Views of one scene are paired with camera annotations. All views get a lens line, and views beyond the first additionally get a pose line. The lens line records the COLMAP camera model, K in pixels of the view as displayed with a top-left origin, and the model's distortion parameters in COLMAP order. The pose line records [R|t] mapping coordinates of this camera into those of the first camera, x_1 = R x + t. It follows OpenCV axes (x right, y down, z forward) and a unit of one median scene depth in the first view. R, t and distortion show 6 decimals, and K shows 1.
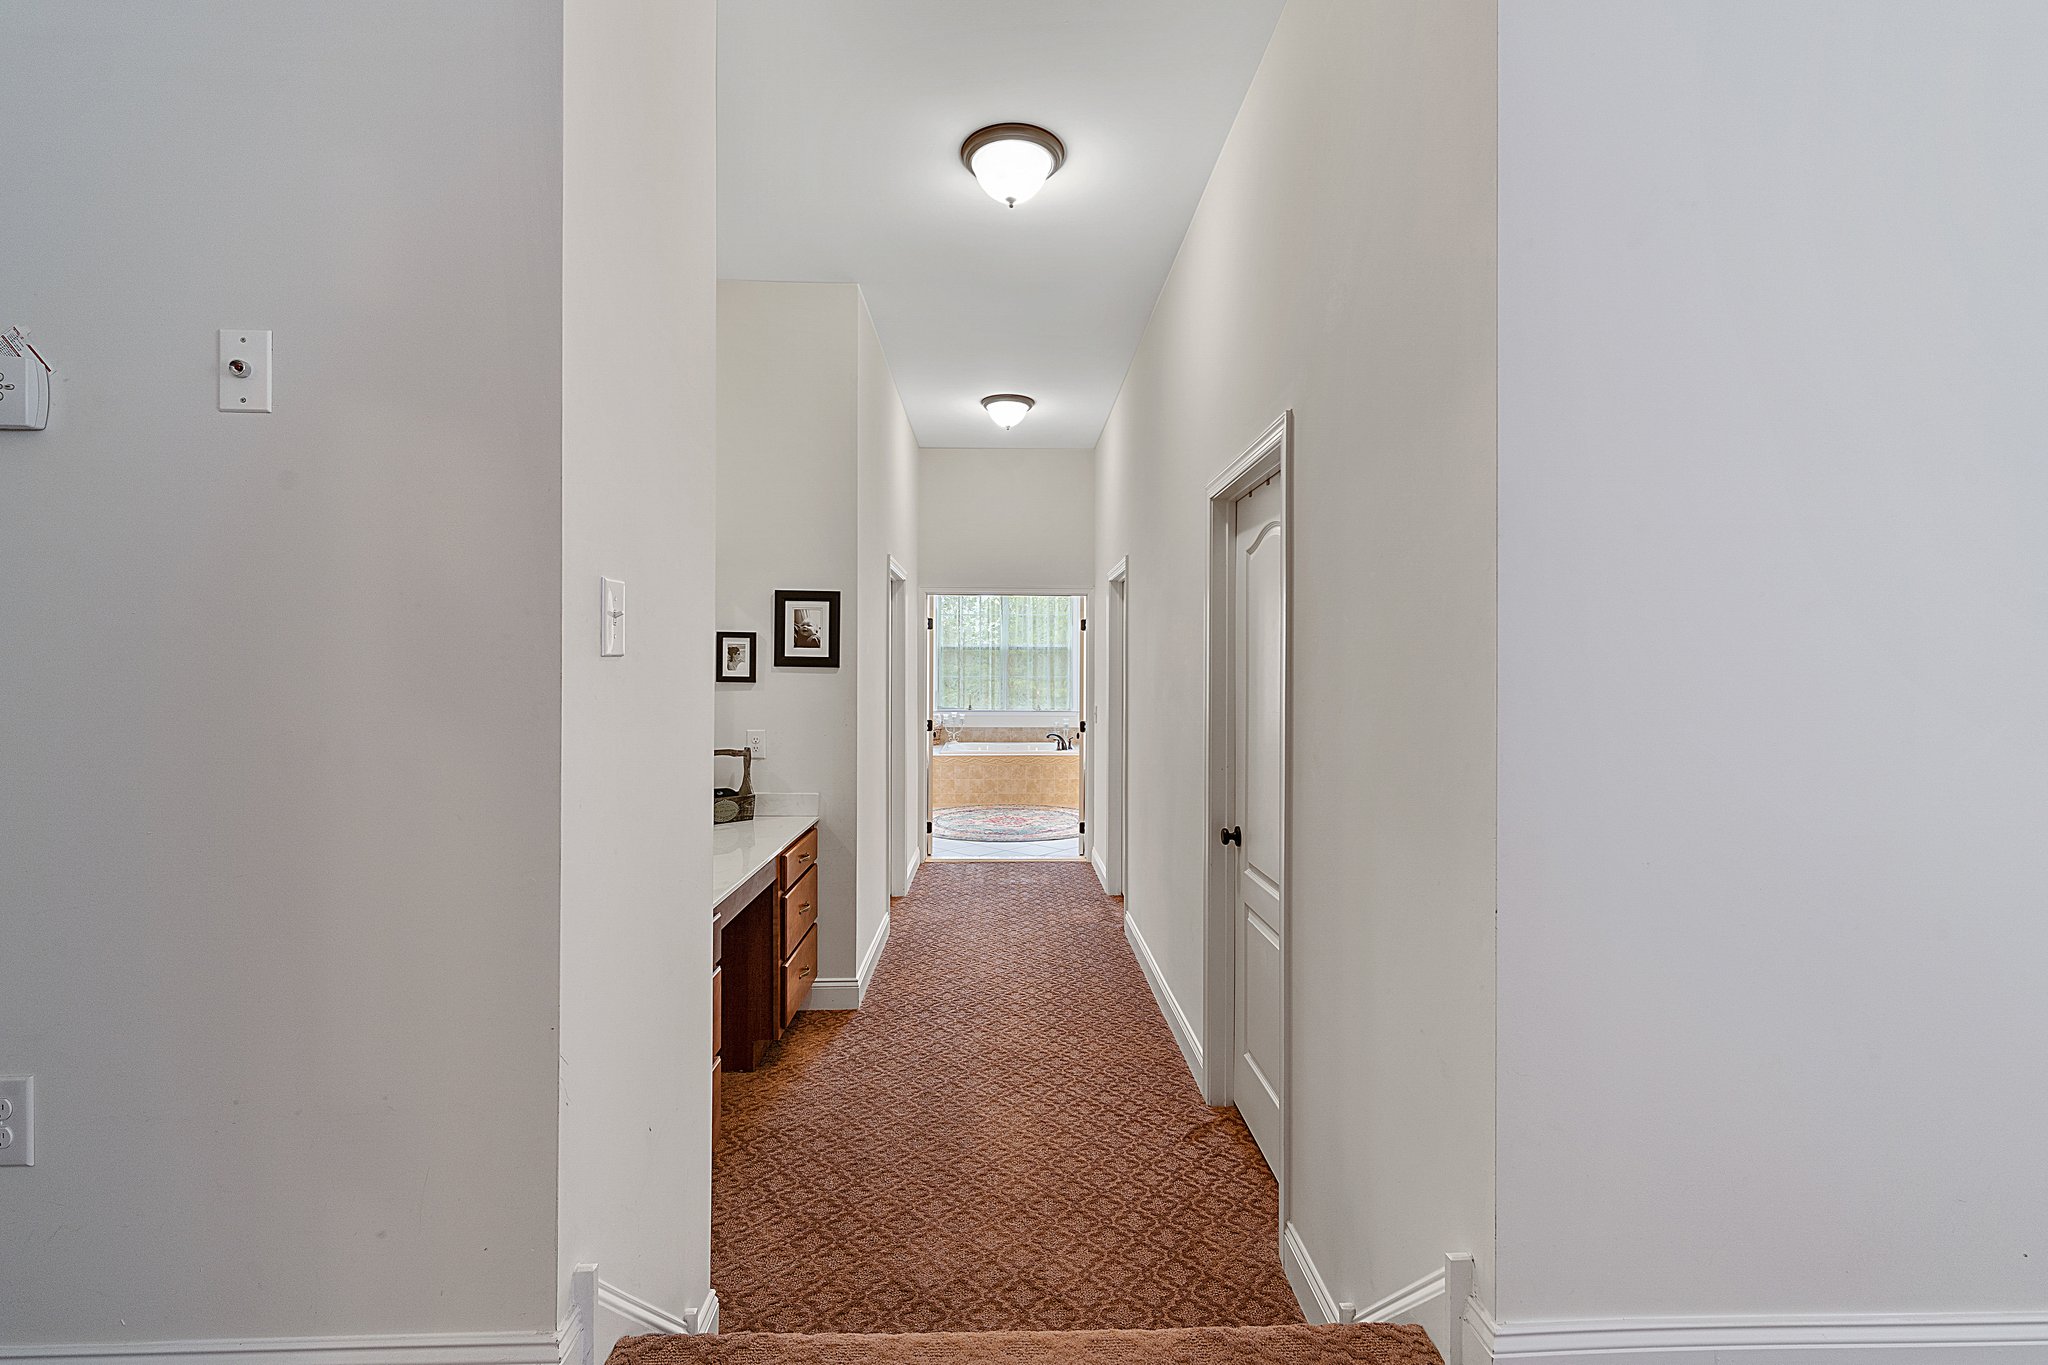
lens RADIAL K [[879.4, 0, 1022.2], [0, 879.4, 679.6], [0, 0, 1]] dist [0.002280, -0.001072]
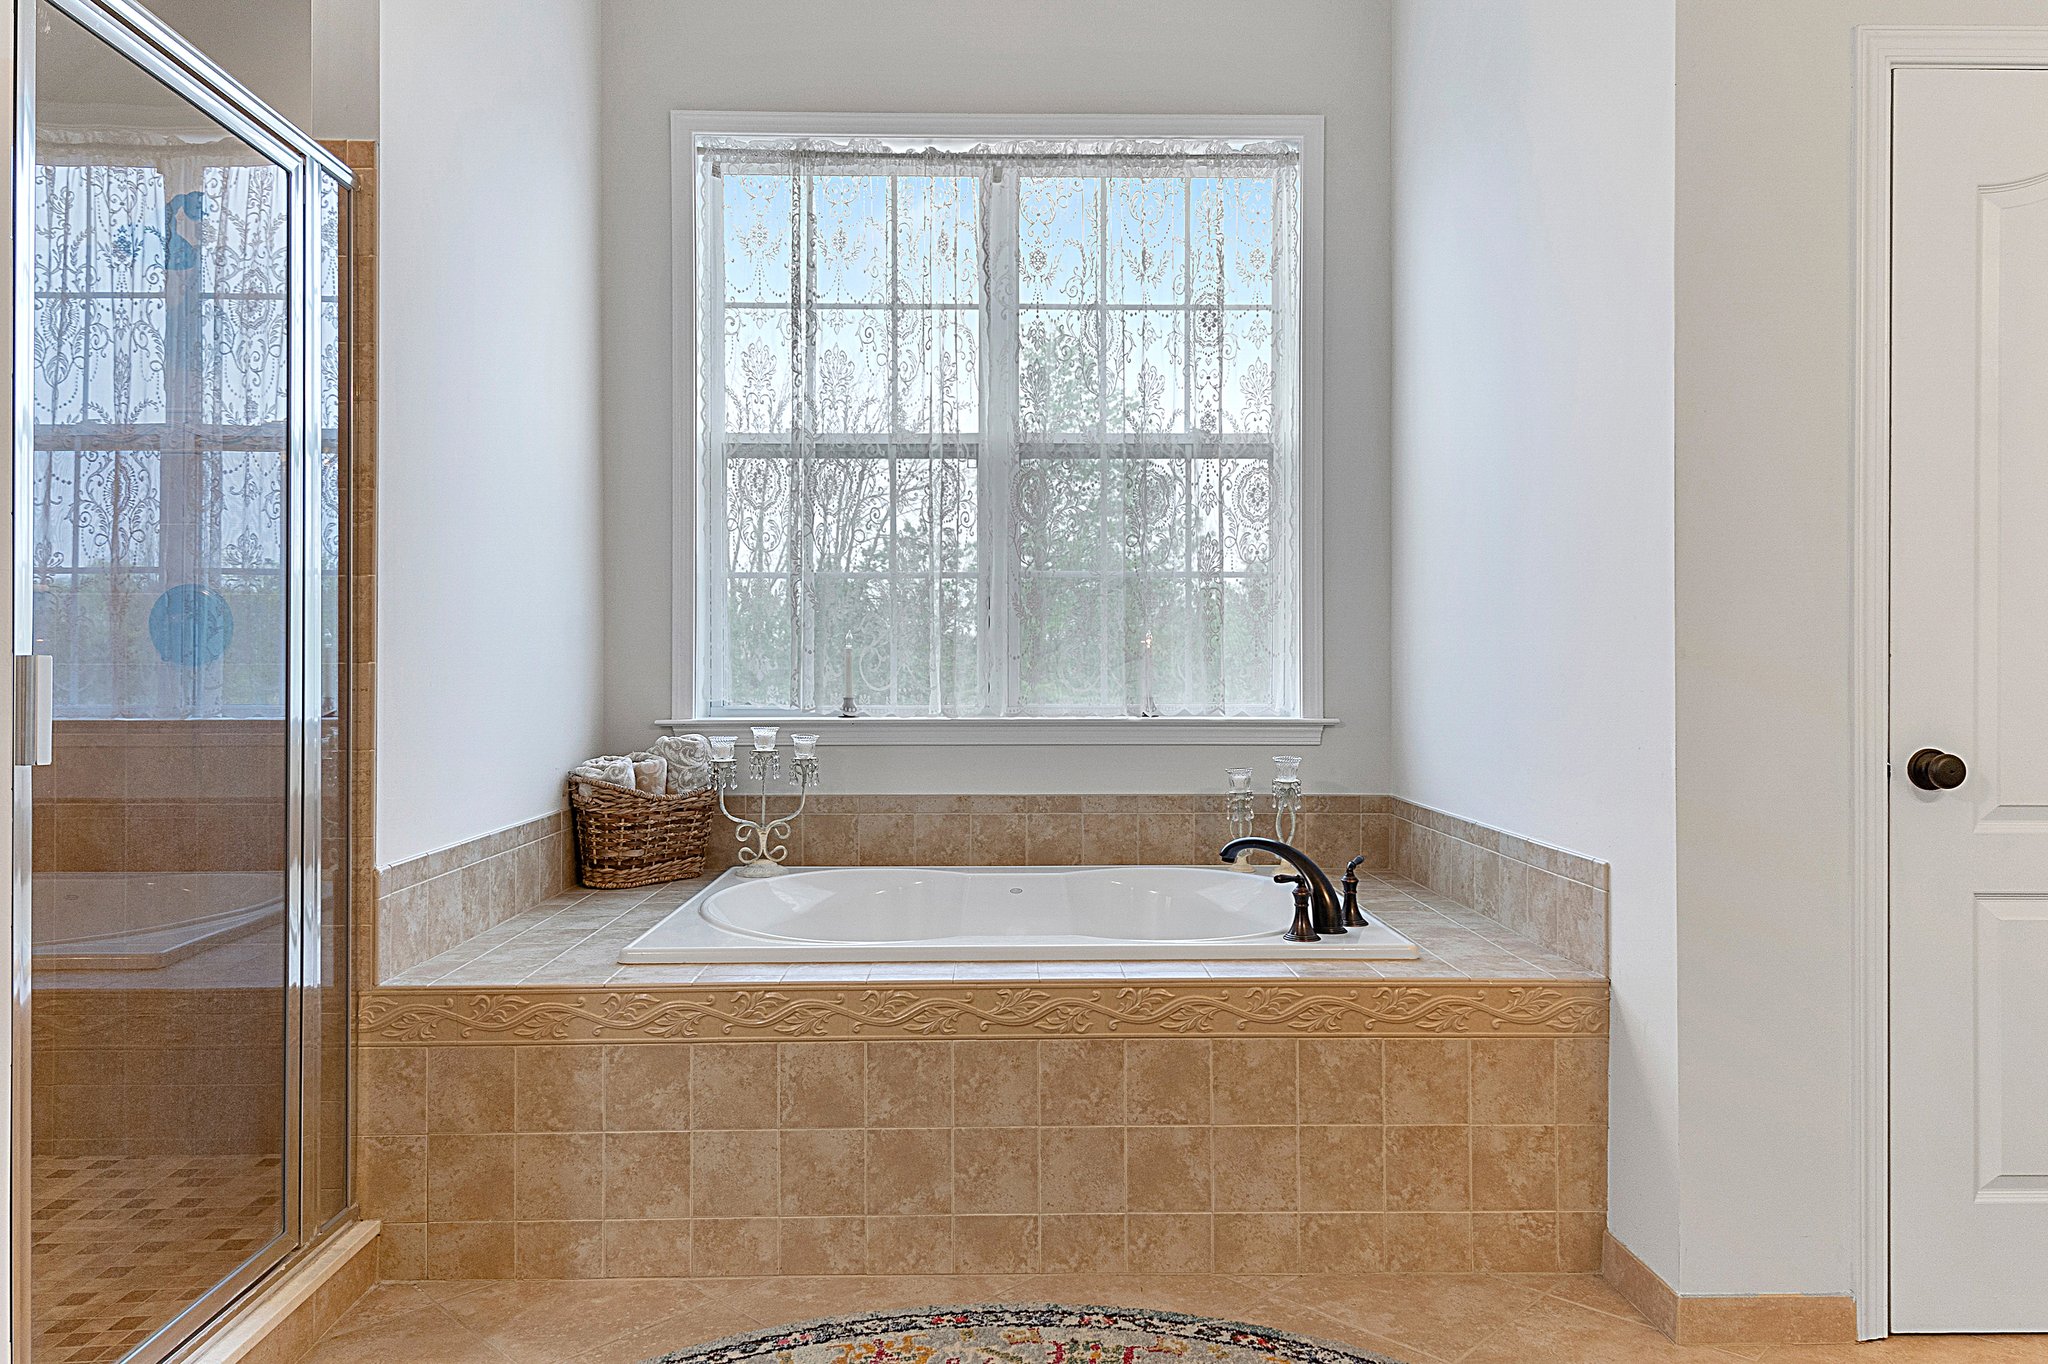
lens RADIAL K [[879.4, 0, 1022.2], [0, 879.4, 679.1], [0, 0, 1]] dist [0.002280, -0.001072]
pose [[0.999806, -0.012552, -0.015154, -0.011129], [0.011888, 0.998996, -0.043189, 0.036265], [0.015681, 0.043000, 0.998952, 0.815900]]
